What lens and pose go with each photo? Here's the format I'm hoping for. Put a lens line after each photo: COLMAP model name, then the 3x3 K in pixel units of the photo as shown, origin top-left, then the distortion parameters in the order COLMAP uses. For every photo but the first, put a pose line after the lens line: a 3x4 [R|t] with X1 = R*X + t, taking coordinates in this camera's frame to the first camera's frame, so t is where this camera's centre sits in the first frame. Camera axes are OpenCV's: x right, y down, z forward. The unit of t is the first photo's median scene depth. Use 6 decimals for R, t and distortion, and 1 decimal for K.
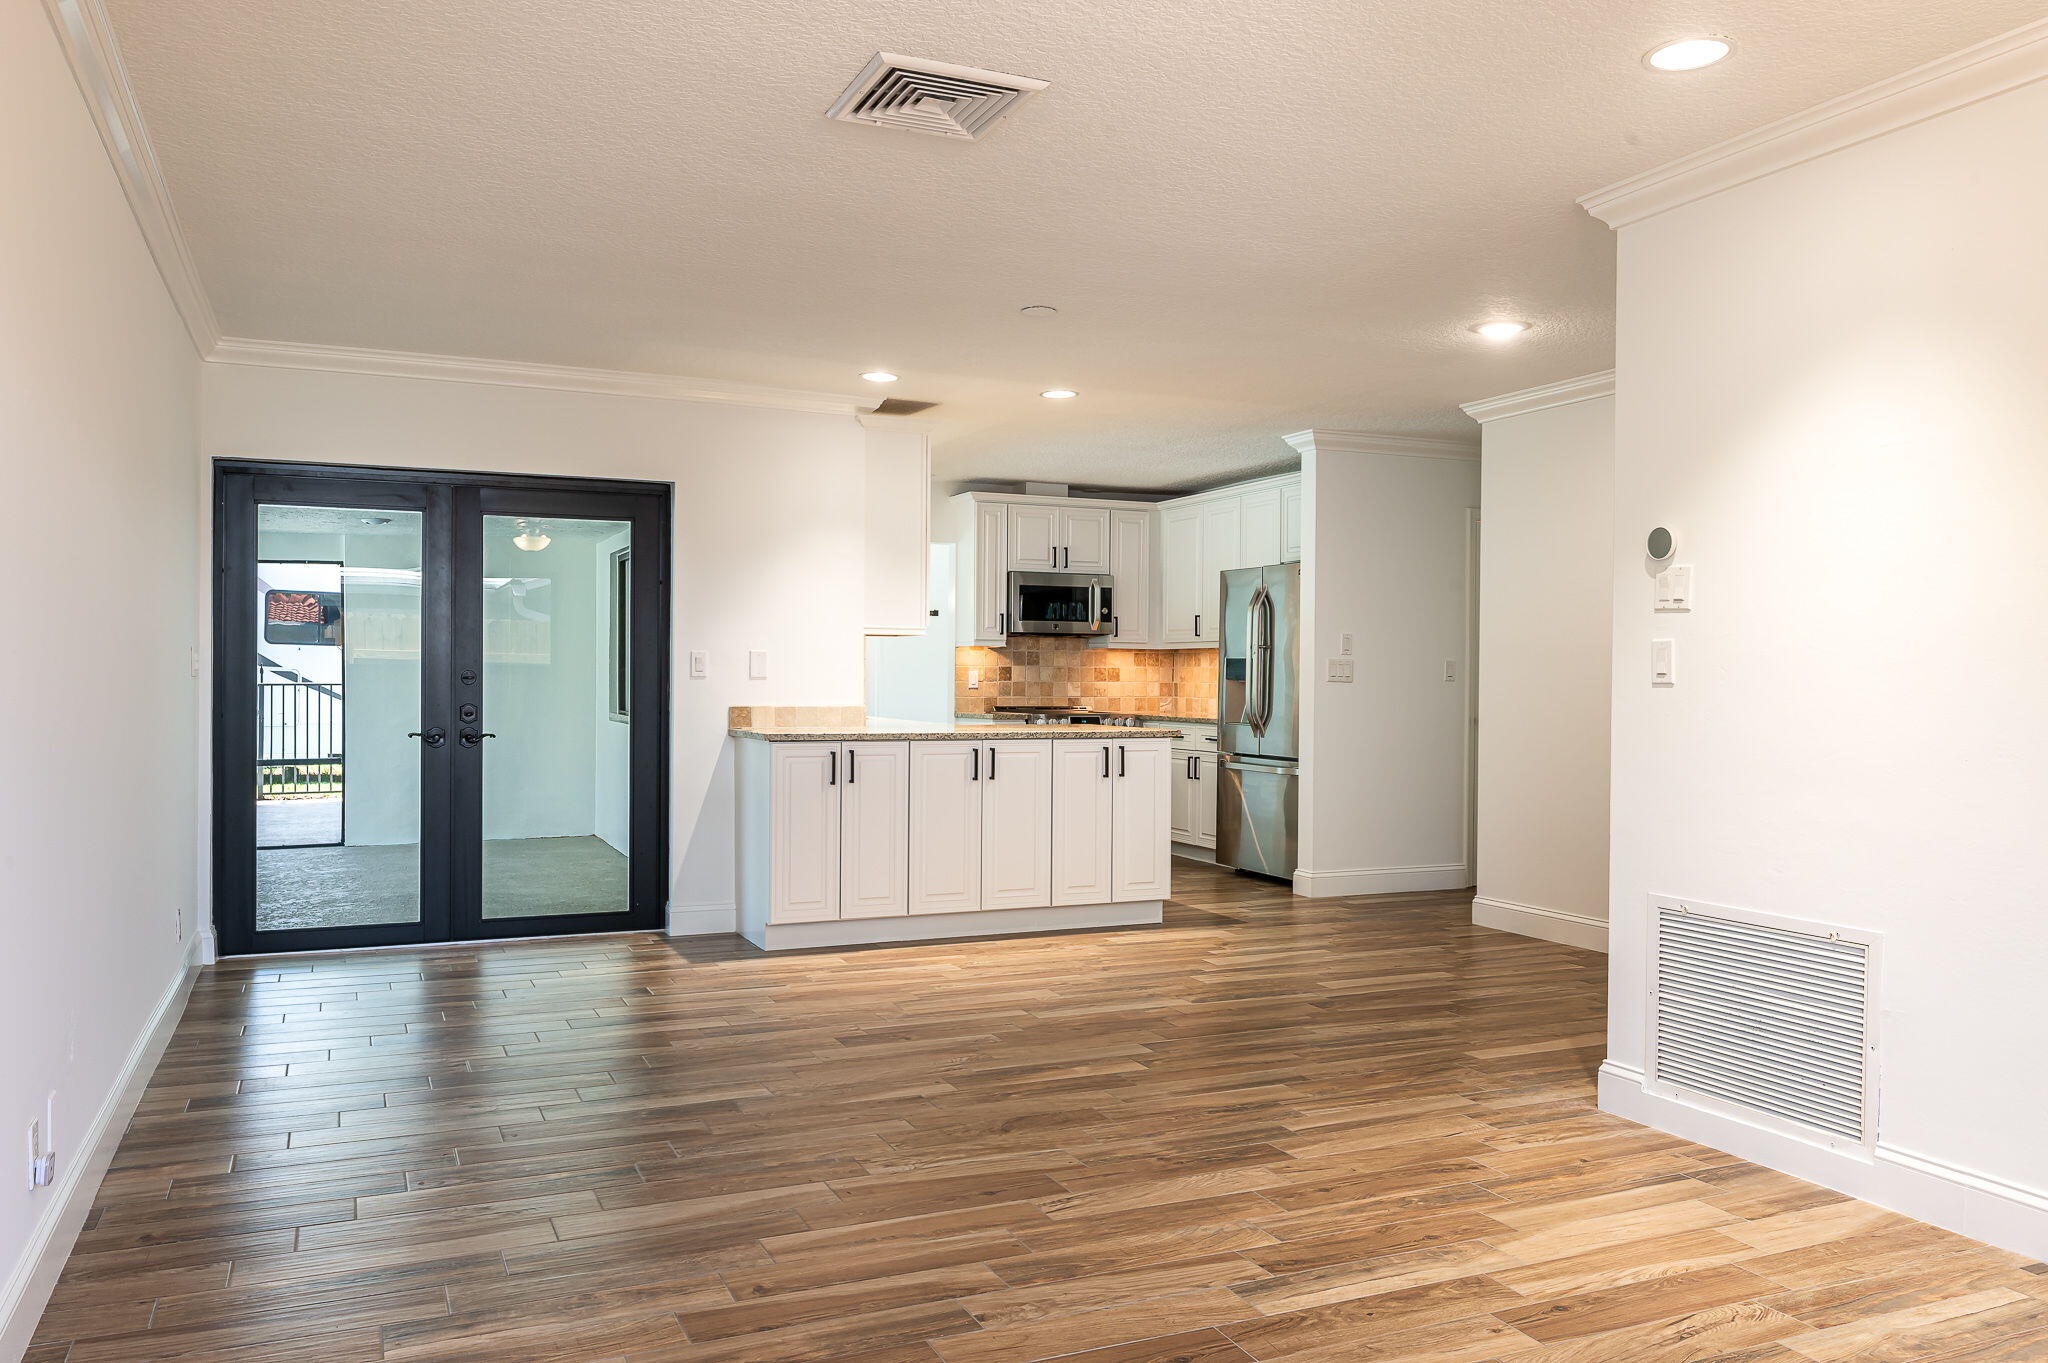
lens RADIAL K [[1646.8, 0, 1033.1], [0, 1646.8, 680.5], [0, 0, 1]] dist [0.000205, -0.004479]
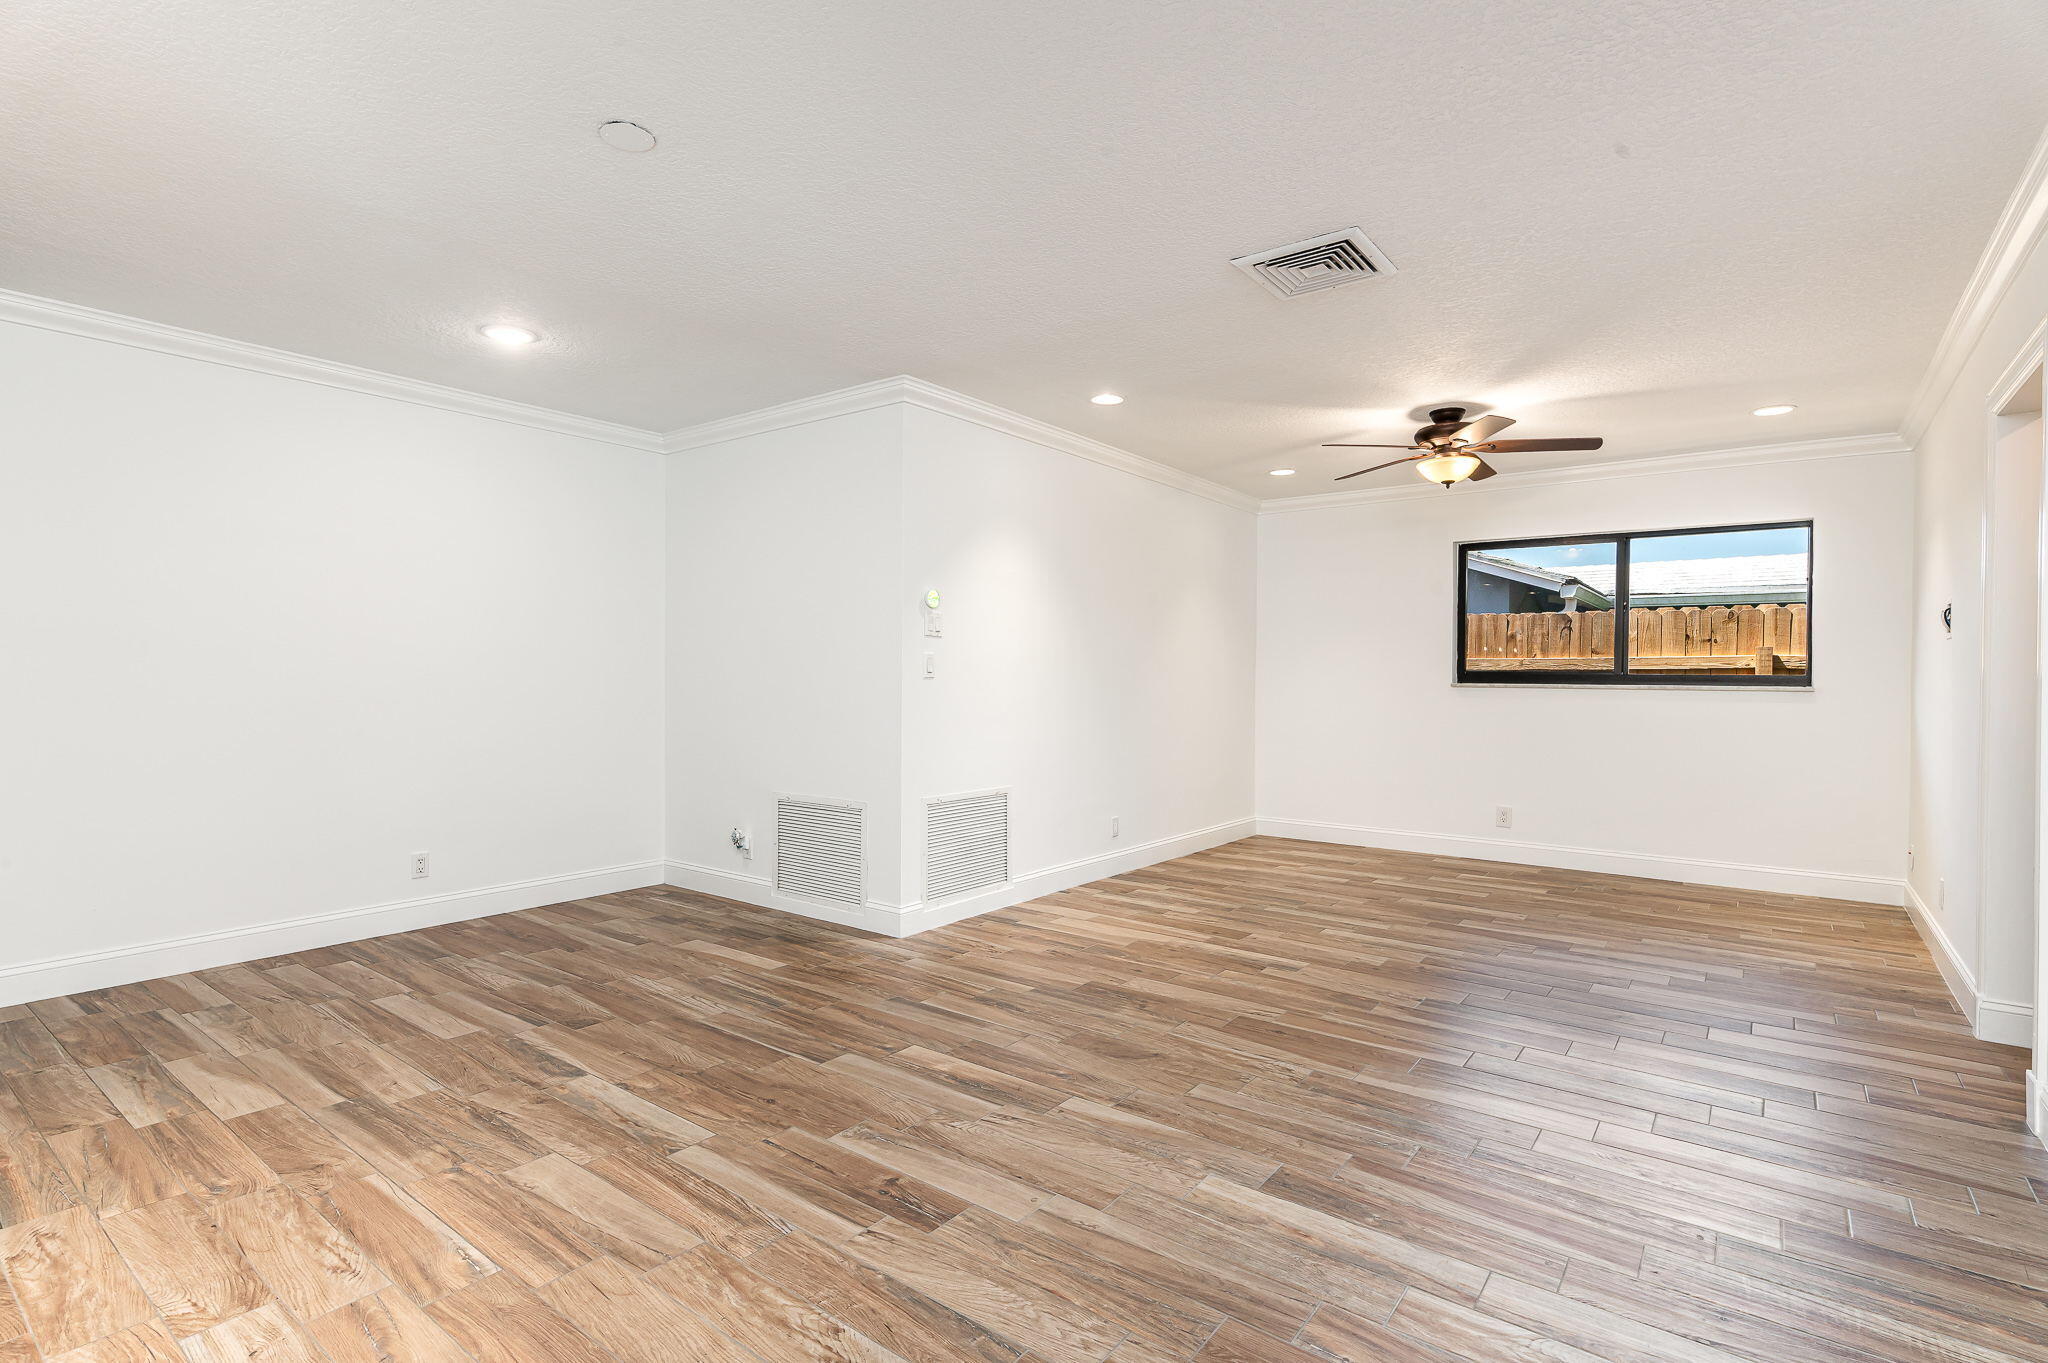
lens RADIAL K [[982.4, 0, 1036.9], [0, 982.4, 680.0], [0, 0, 1]] dist [-0.002128, 0.003242]
pose [[-0.504676, -0.013693, 0.863200, -0.639112], [-0.007703, 0.999906, 0.011358, -0.009011], [-0.863274, -0.000917, -0.504734, 1.560867]]
